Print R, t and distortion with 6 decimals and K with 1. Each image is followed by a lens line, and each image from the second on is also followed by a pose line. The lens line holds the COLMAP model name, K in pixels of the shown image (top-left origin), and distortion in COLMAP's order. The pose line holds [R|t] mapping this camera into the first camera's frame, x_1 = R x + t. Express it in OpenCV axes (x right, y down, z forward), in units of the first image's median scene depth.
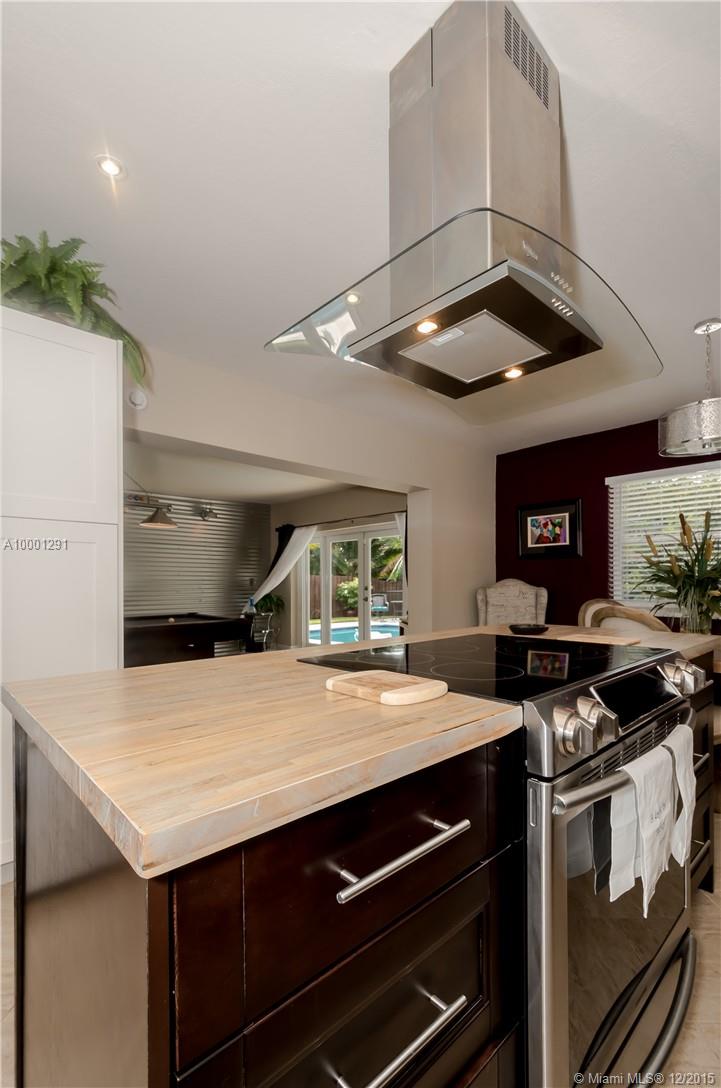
lens RADIAL K [[487.8, 0, 369.5], [0, 487.8, 584.0], [0, 0, 1]] dist [0.005554, 0.001153]
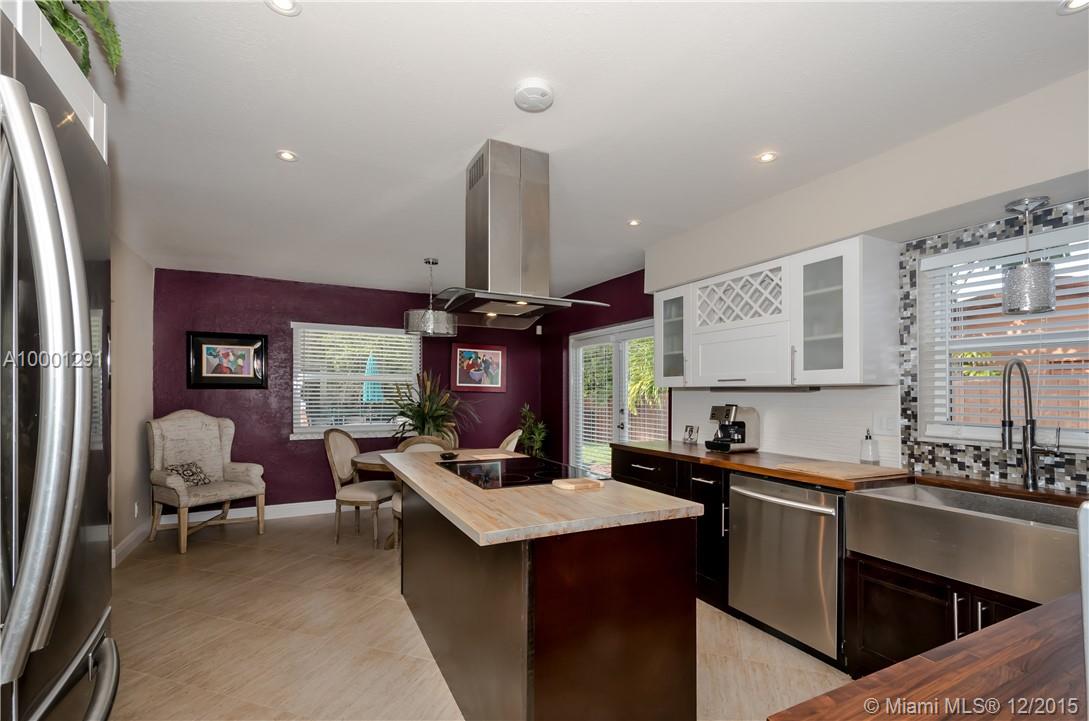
lens RADIAL K [[488.3, 0, 535.3], [0, 488.3, 394.0], [0, 0, 1]] dist [0.005554, 0.001153]
pose [[0.293306, 0.006276, 0.955998, -0.413903], [-0.005302, 0.999974, -0.004938, -0.040246], [-0.956004, -0.003621, 0.293331, 0.098739]]
